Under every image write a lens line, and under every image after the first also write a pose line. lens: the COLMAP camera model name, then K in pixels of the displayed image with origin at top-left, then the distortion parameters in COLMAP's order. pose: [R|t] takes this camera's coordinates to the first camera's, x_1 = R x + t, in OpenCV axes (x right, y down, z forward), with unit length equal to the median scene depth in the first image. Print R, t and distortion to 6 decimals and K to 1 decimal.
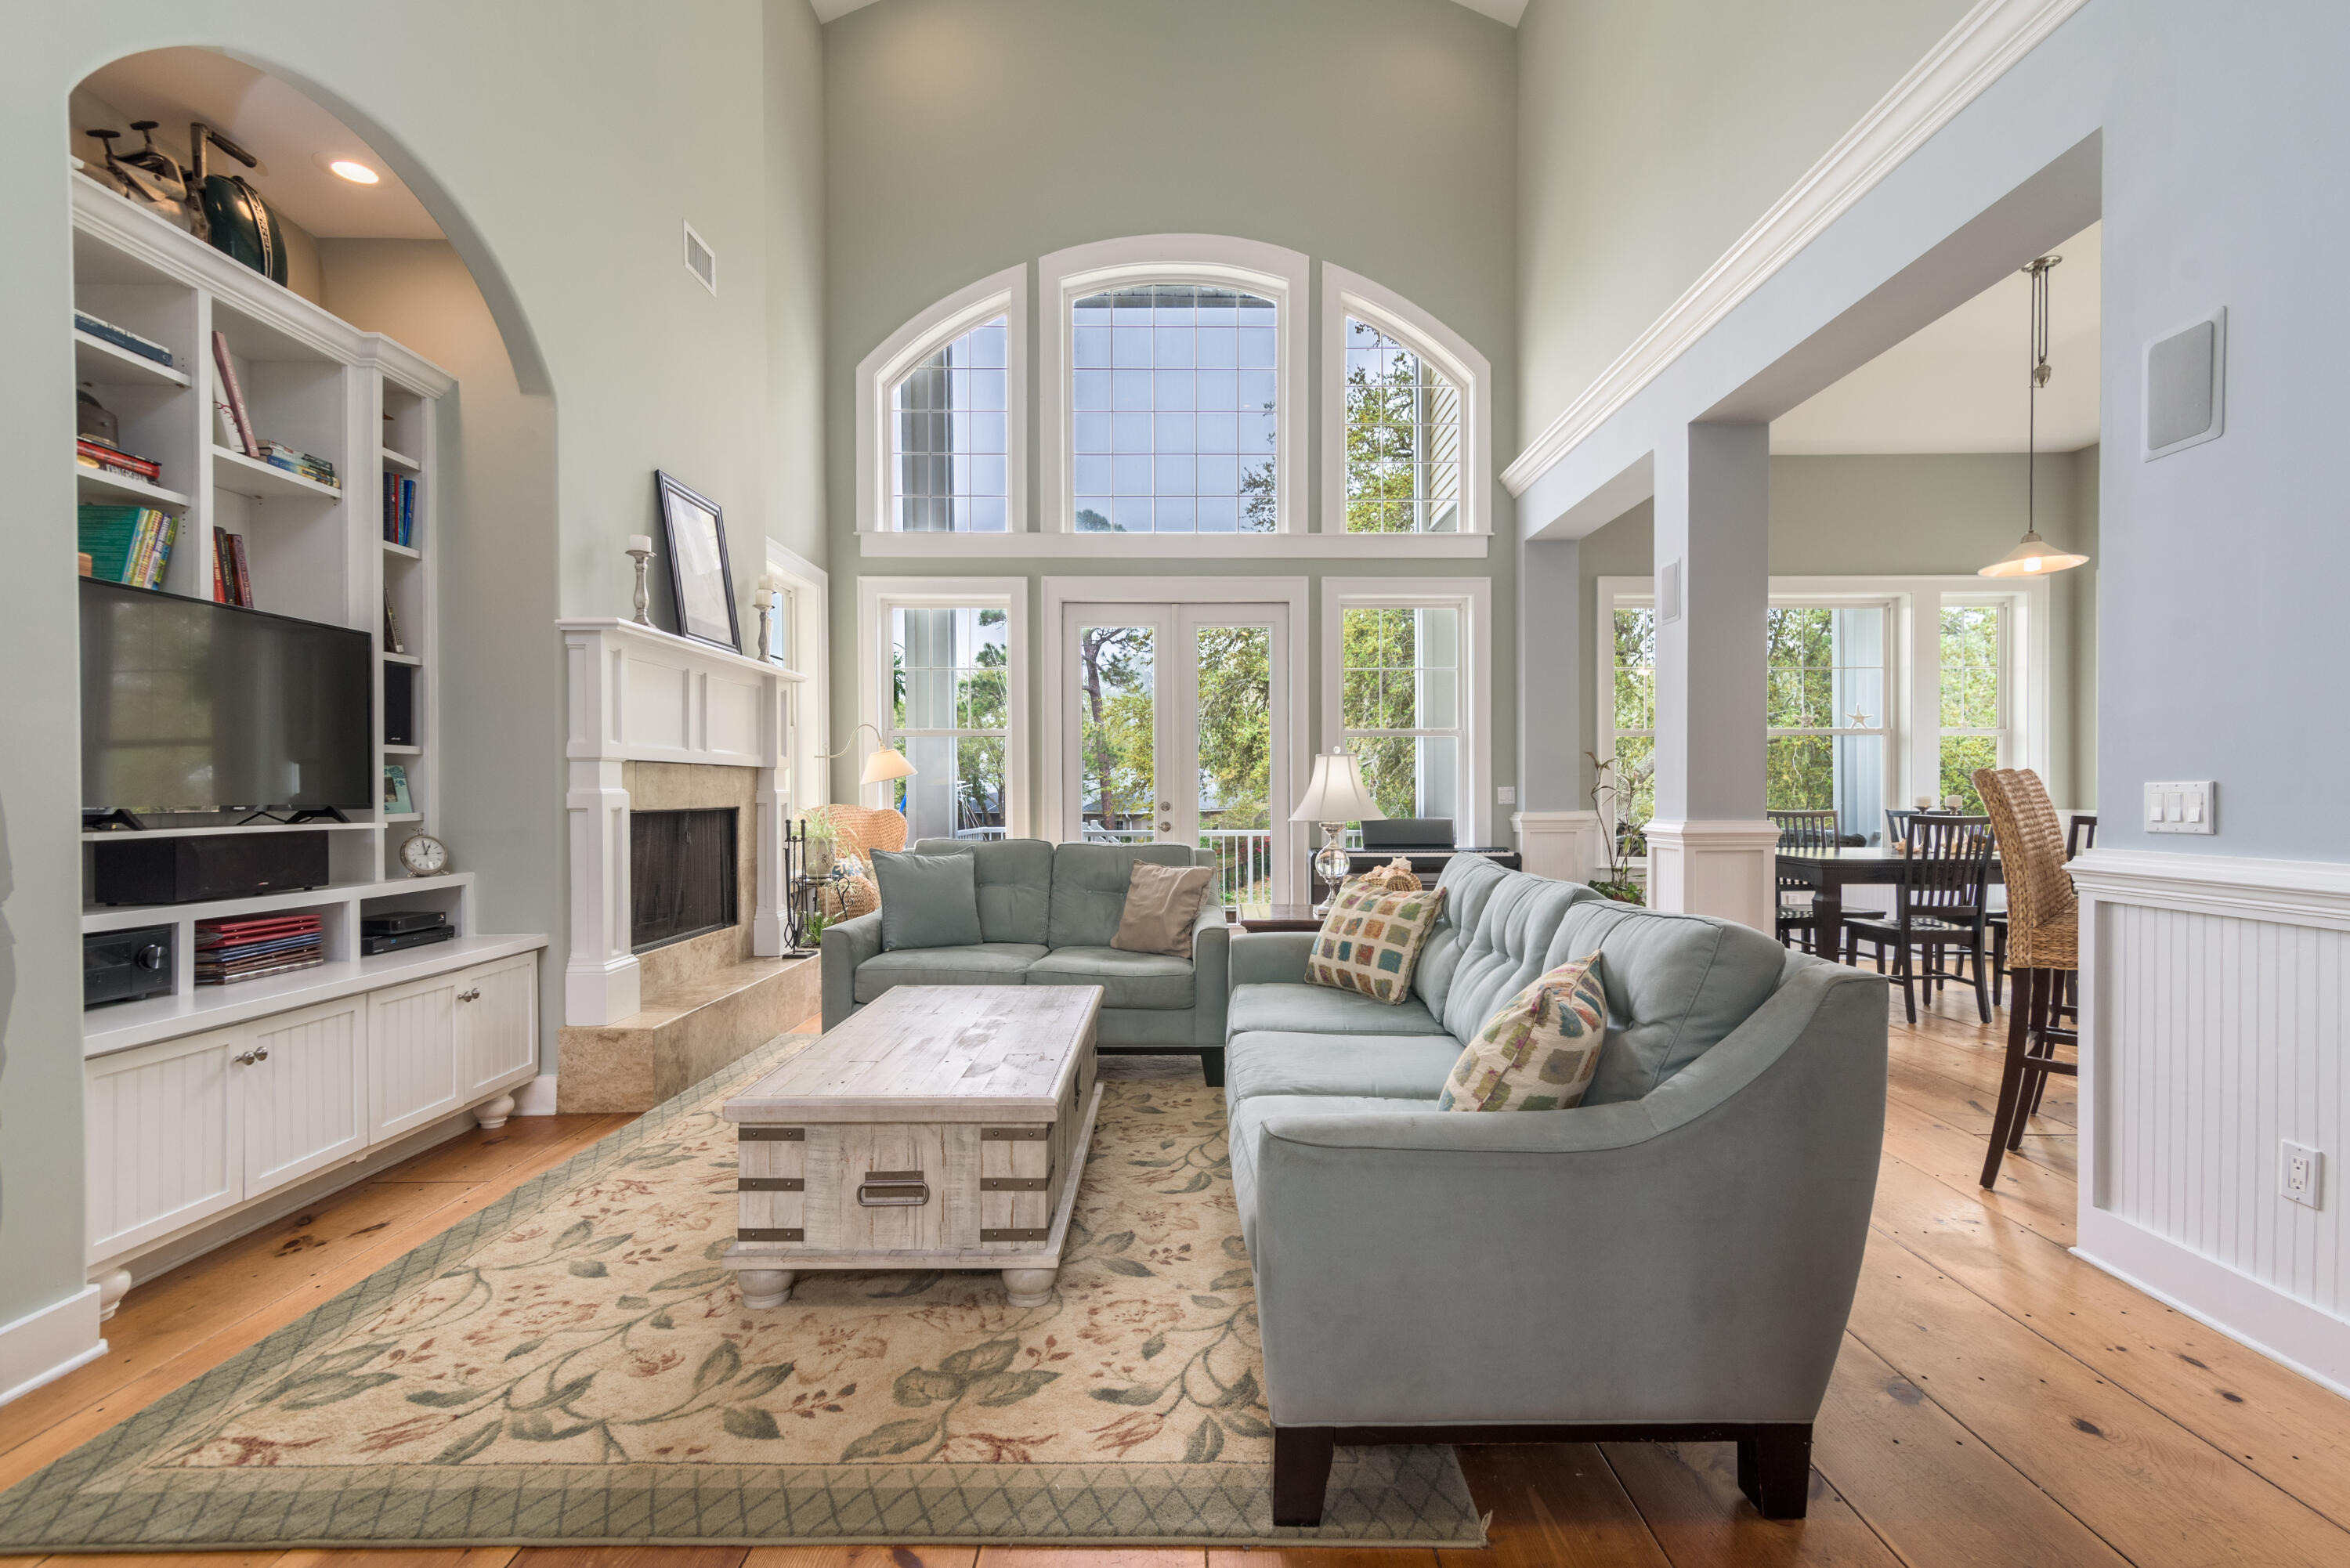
lens RADIAL K [[1078.2, 0, 1192.1], [0, 1078.2, 796.2], [0, 0, 1]] dist [0.010190, -0.001320]
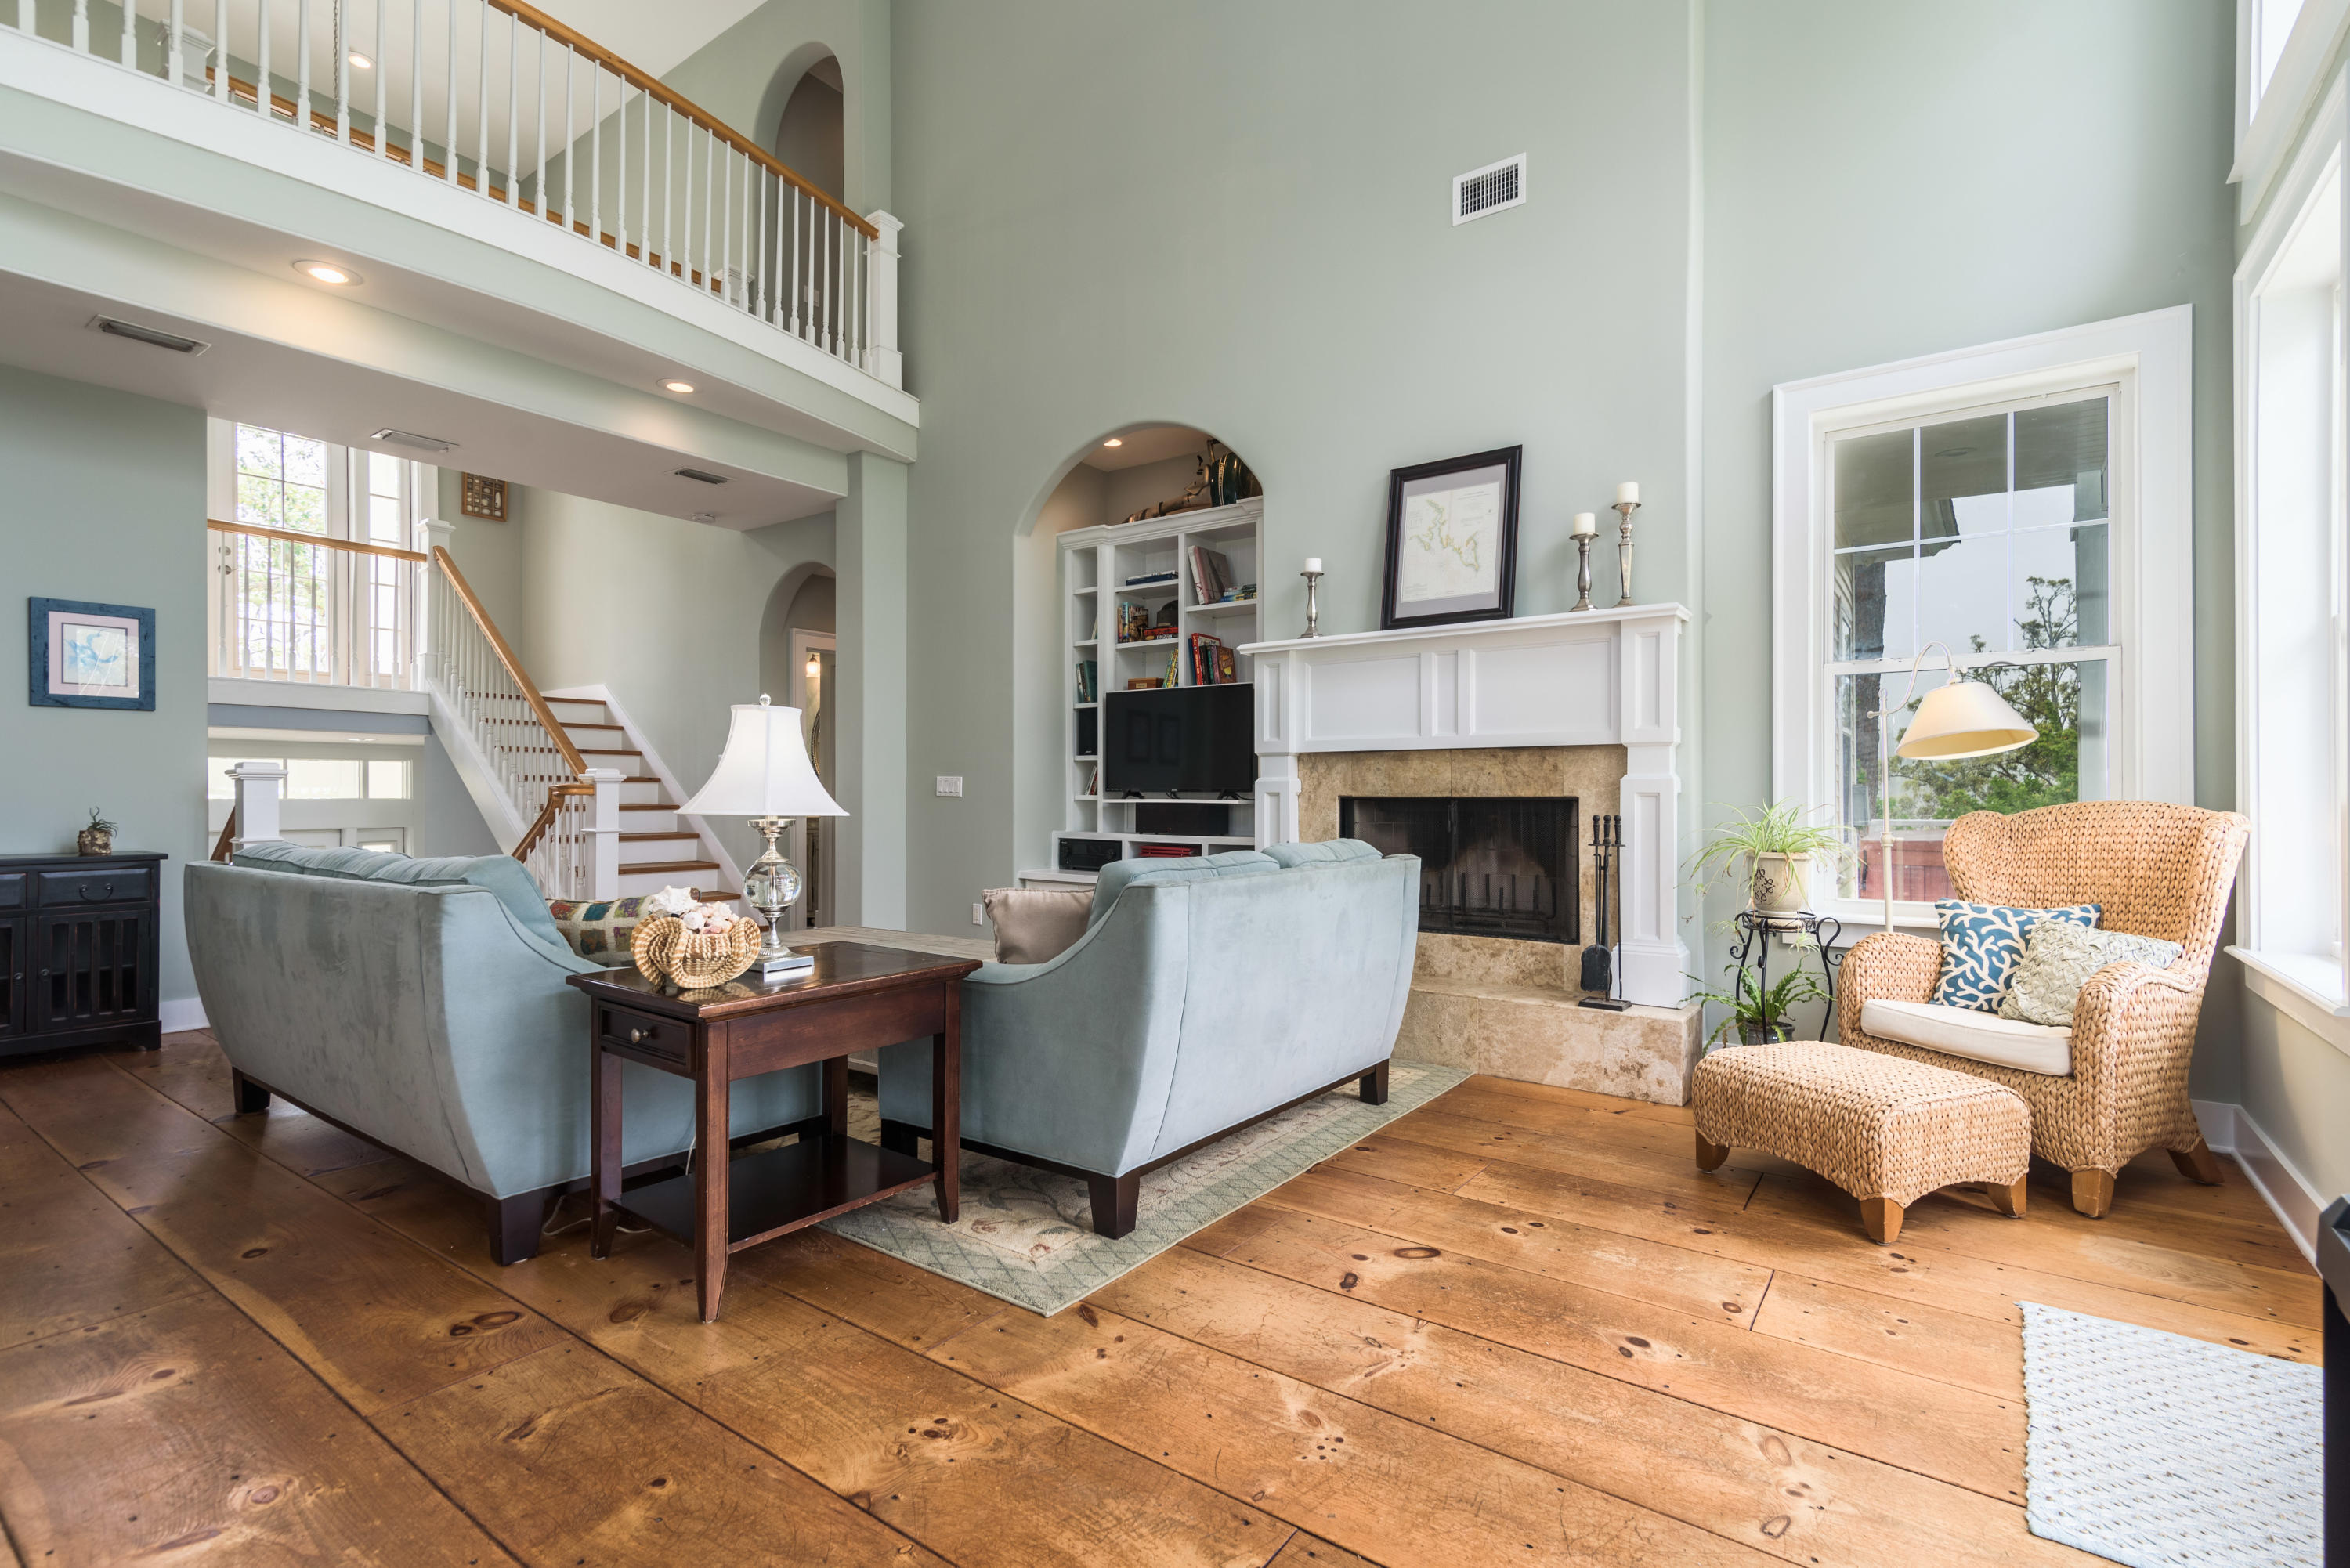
lens RADIAL K [[1078.2, 0, 1230.7], [0, 1078.2, 785.9], [0, 0, 1]] dist [0.010190, -0.001320]
pose [[-0.577193, -0.006656, -0.816581, 0.599354], [-0.004179, 0.999978, -0.005197, 0.010884], [0.816597, 0.000413, -0.577208, 1.993918]]
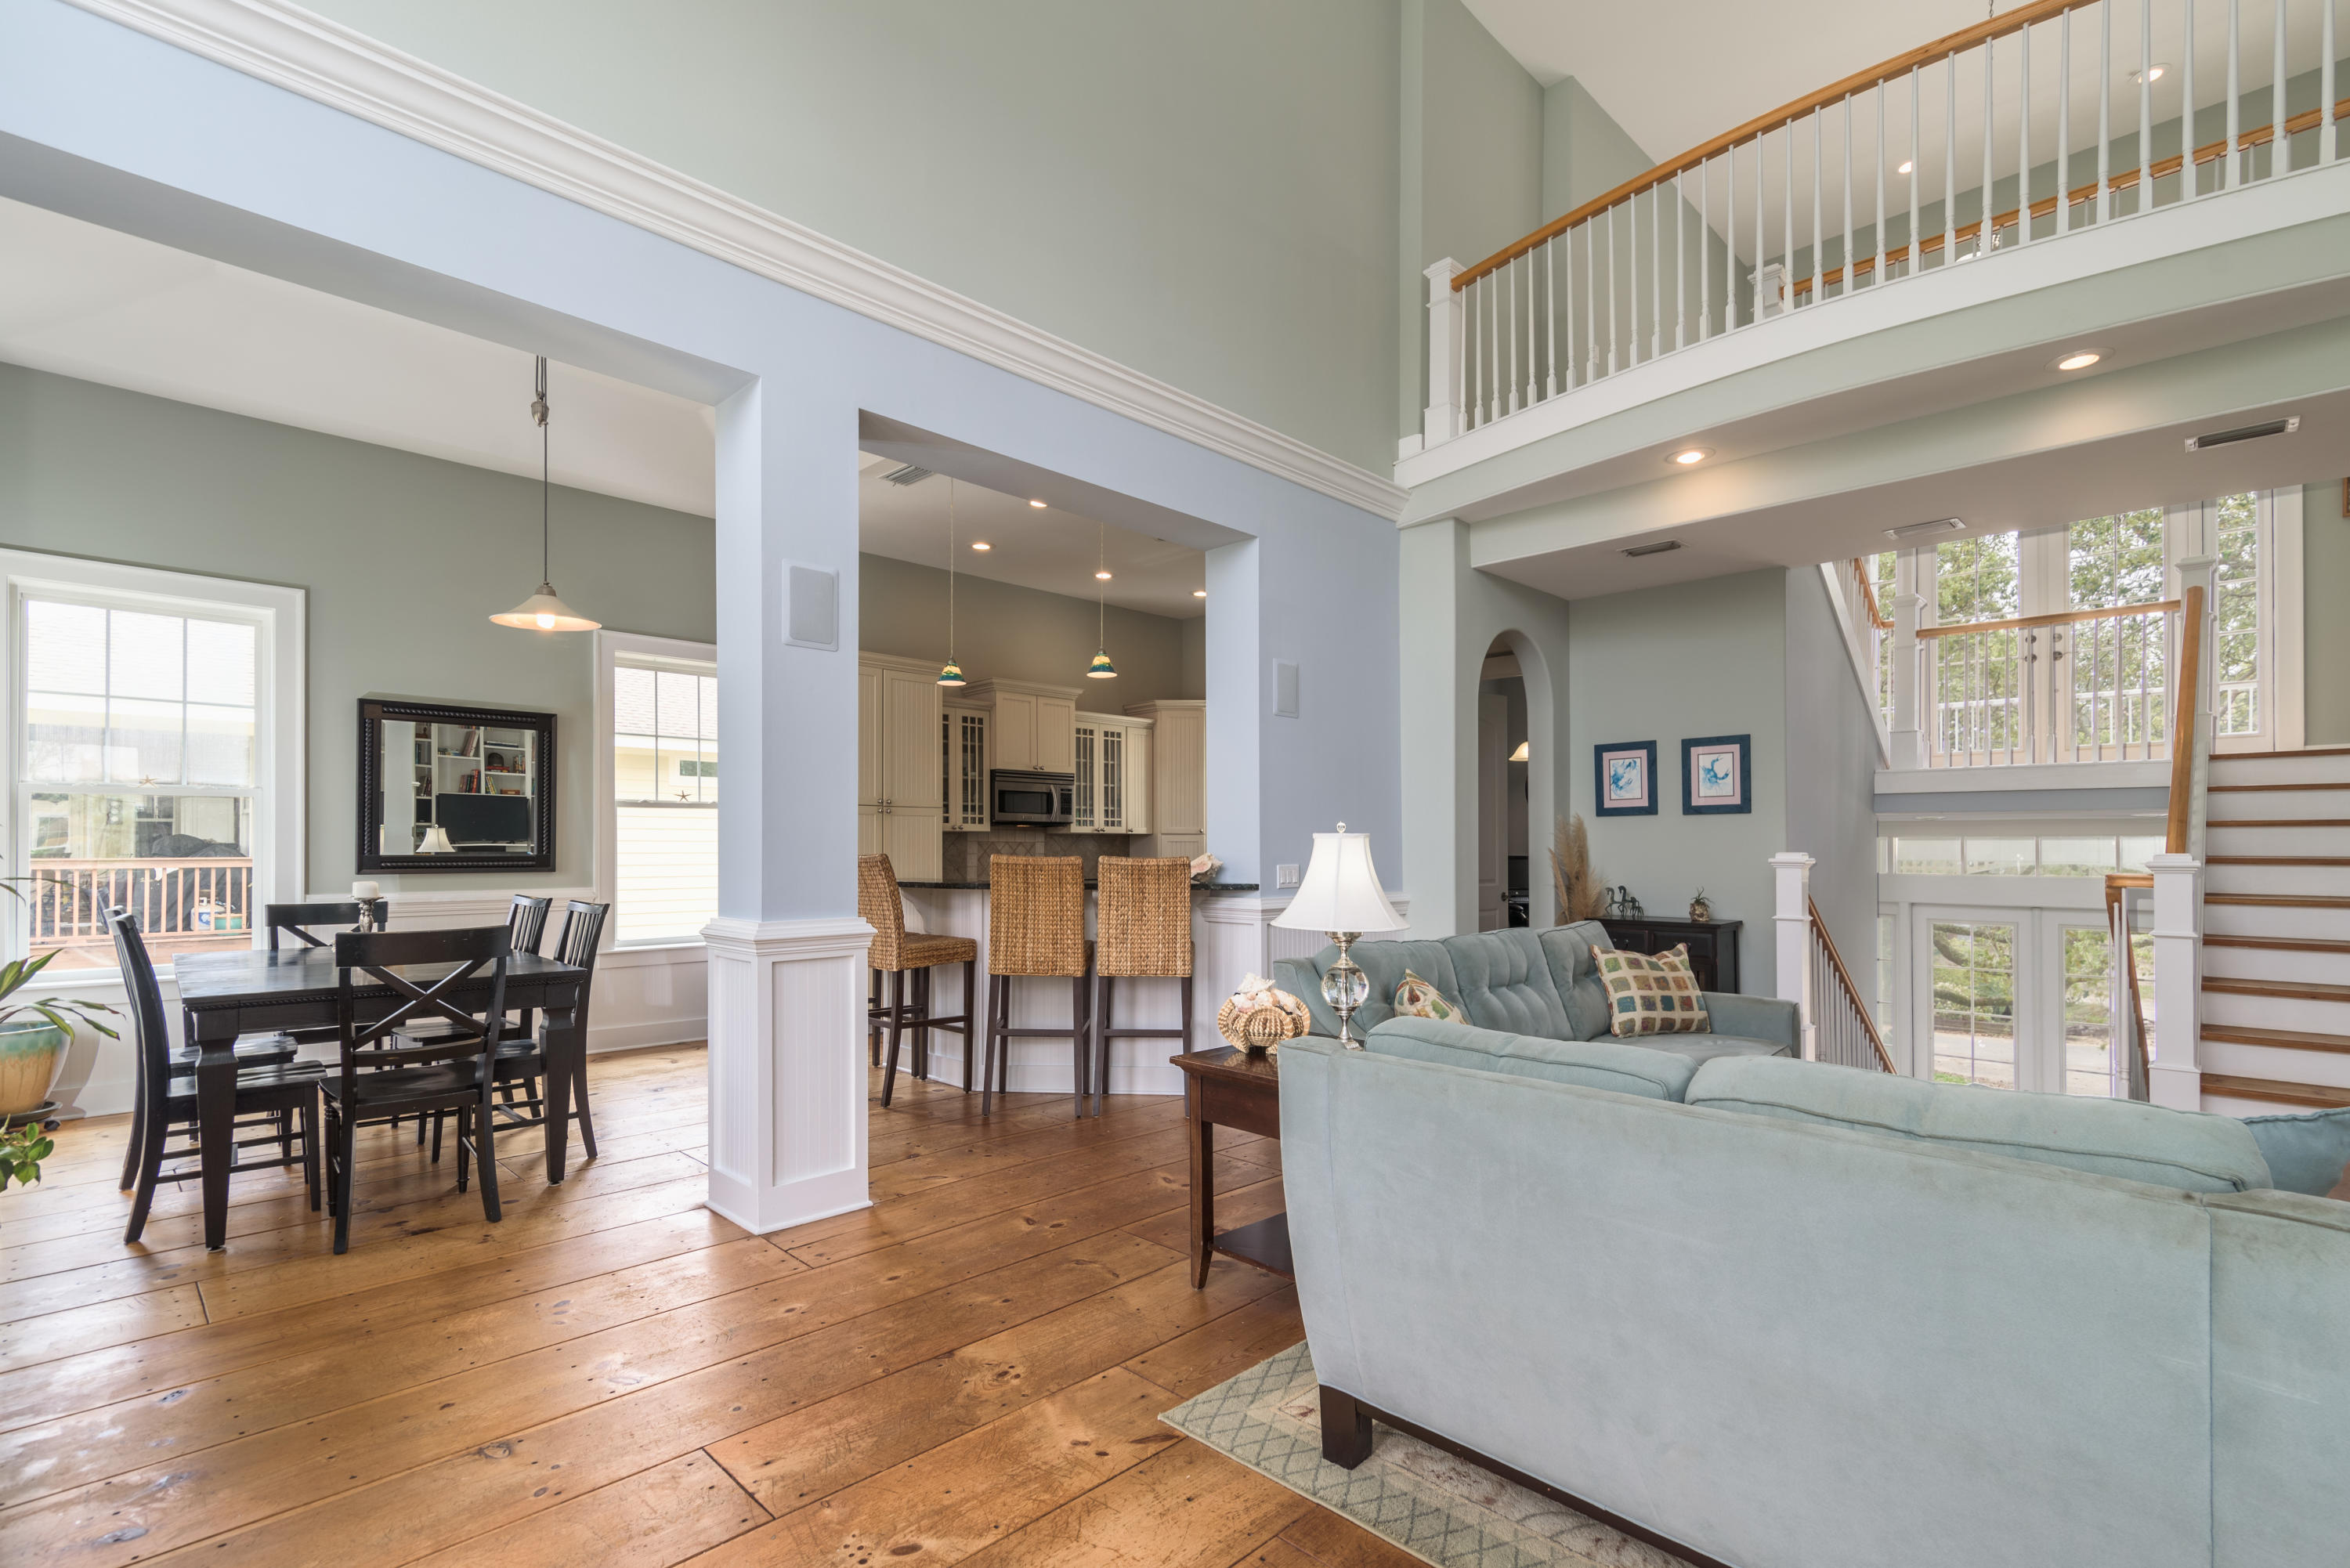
lens RADIAL K [[1078.2, 0, 1161.2], [0, 1078.2, 837.7], [0, 0, 1]] dist [0.010190, -0.001320]
pose [[-0.693468, 0.007460, 0.720449, -0.395288], [0.003911, 0.999971, -0.006589, -0.039618], [-0.720477, -0.001751, -0.693476, 2.007750]]
